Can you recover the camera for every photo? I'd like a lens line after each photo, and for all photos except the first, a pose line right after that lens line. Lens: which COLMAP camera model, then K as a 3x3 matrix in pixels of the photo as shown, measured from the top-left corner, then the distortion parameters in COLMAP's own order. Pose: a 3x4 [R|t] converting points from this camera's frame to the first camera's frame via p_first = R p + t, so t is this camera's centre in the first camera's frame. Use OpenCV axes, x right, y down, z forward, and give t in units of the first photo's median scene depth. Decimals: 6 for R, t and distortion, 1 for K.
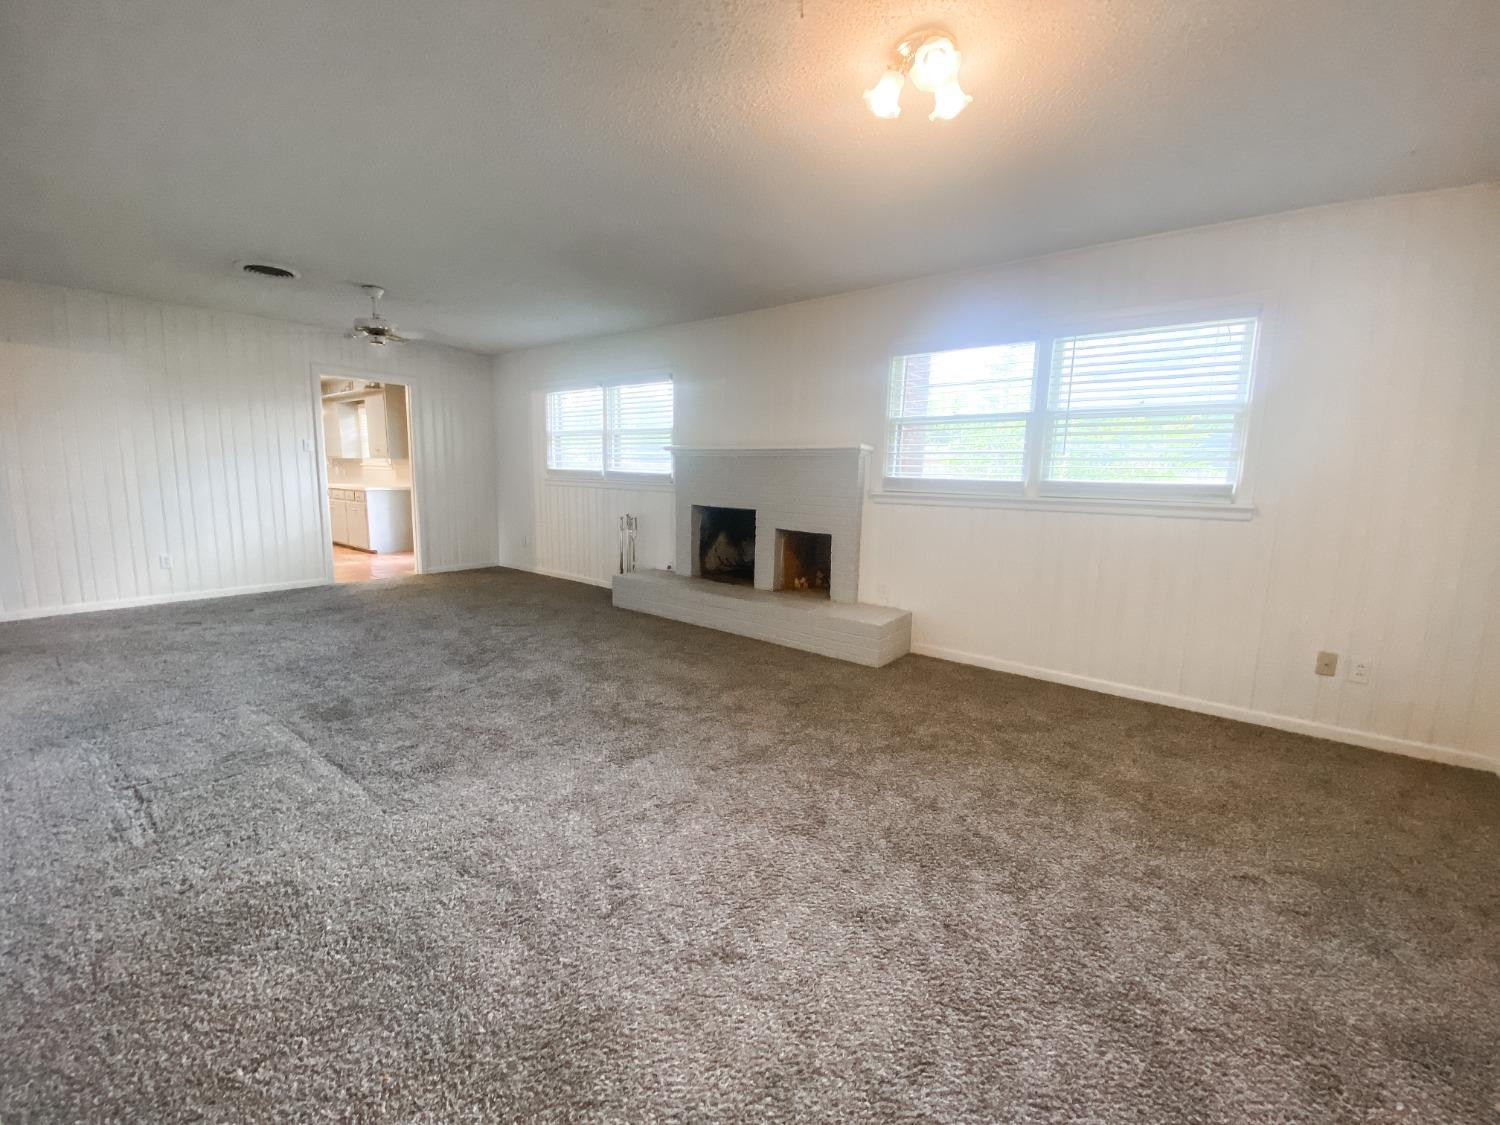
lens RADIAL K [[613.7, 0, 759.9], [0, 613.7, 557.2], [0, 0, 1]] dist [0.027080, -0.001120]
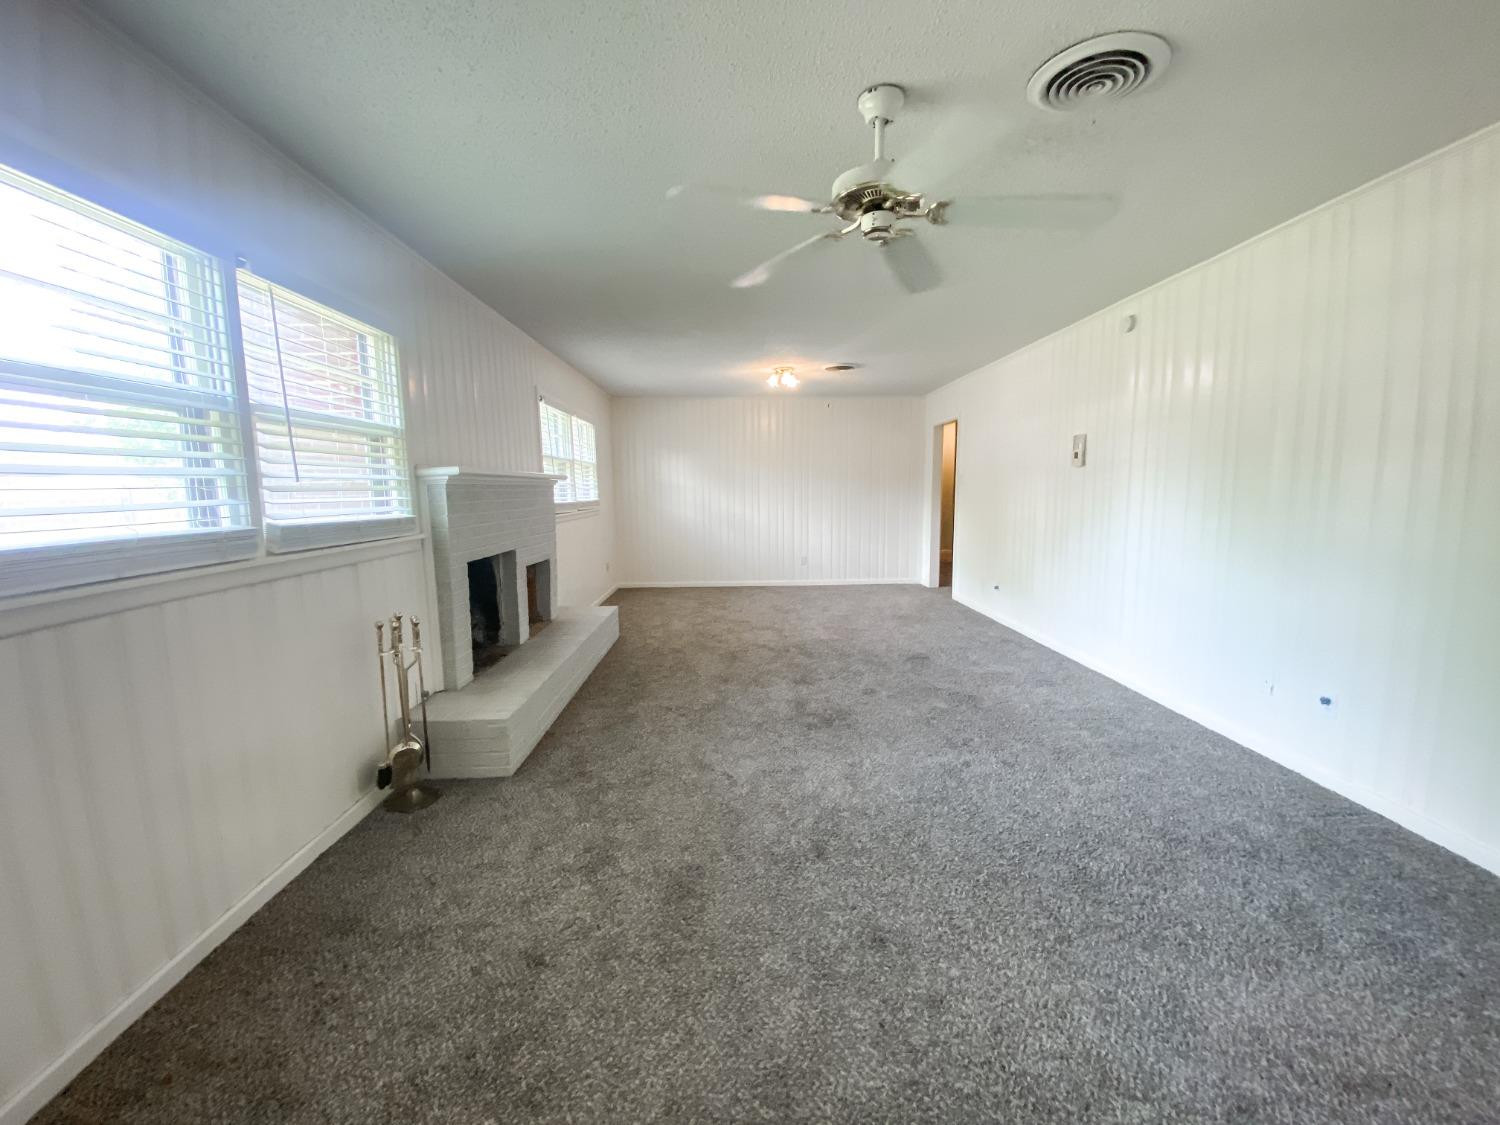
lens RADIAL K [[613.7, 0, 755.7], [0, 613.7, 553.9], [0, 0, 1]] dist [0.027080, -0.001120]
pose [[-0.644392, -0.096519, 0.758579, -0.839660], [0.109475, 0.970140, 0.216434, -0.214054], [-0.756818, 0.222514, -0.614584, 1.265411]]
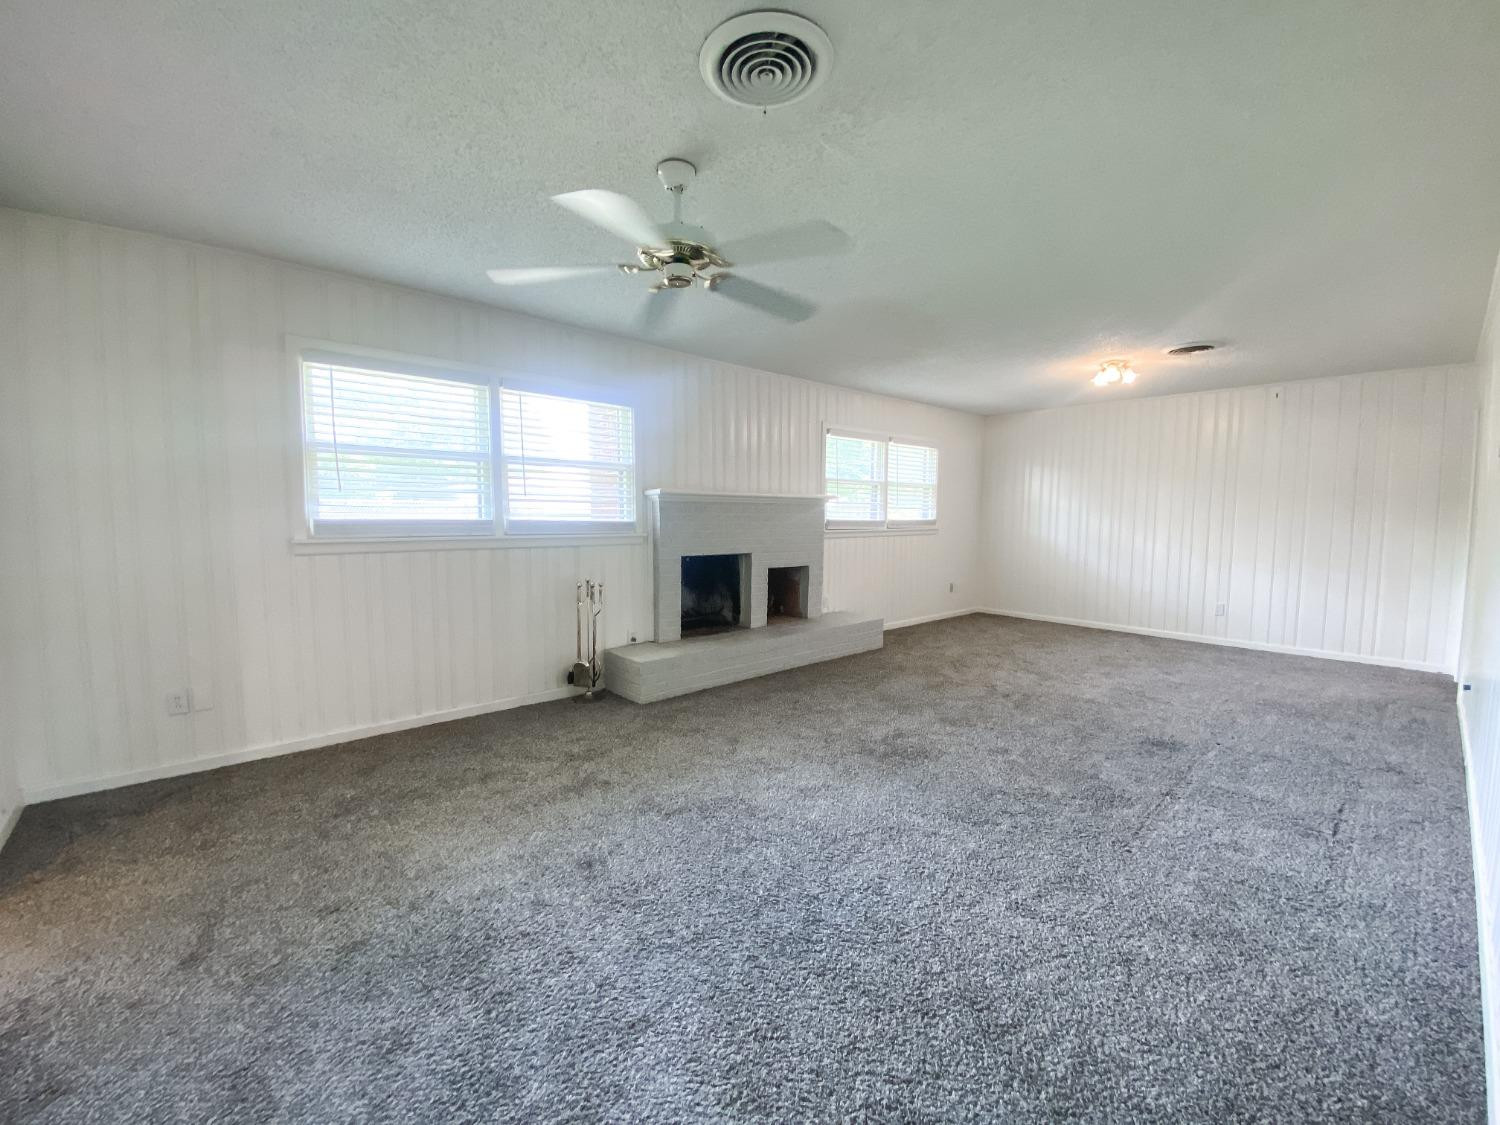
lens RADIAL K [[613.7, 0, 755.0], [0, 613.7, 564.0], [0, 0, 1]] dist [0.027080, -0.001120]
pose [[0.172311, -0.097376, 0.980218, -1.028765], [0.139164, 0.987528, 0.073639, -0.135456], [-0.975163, 0.123722, 0.183713, 0.806878]]
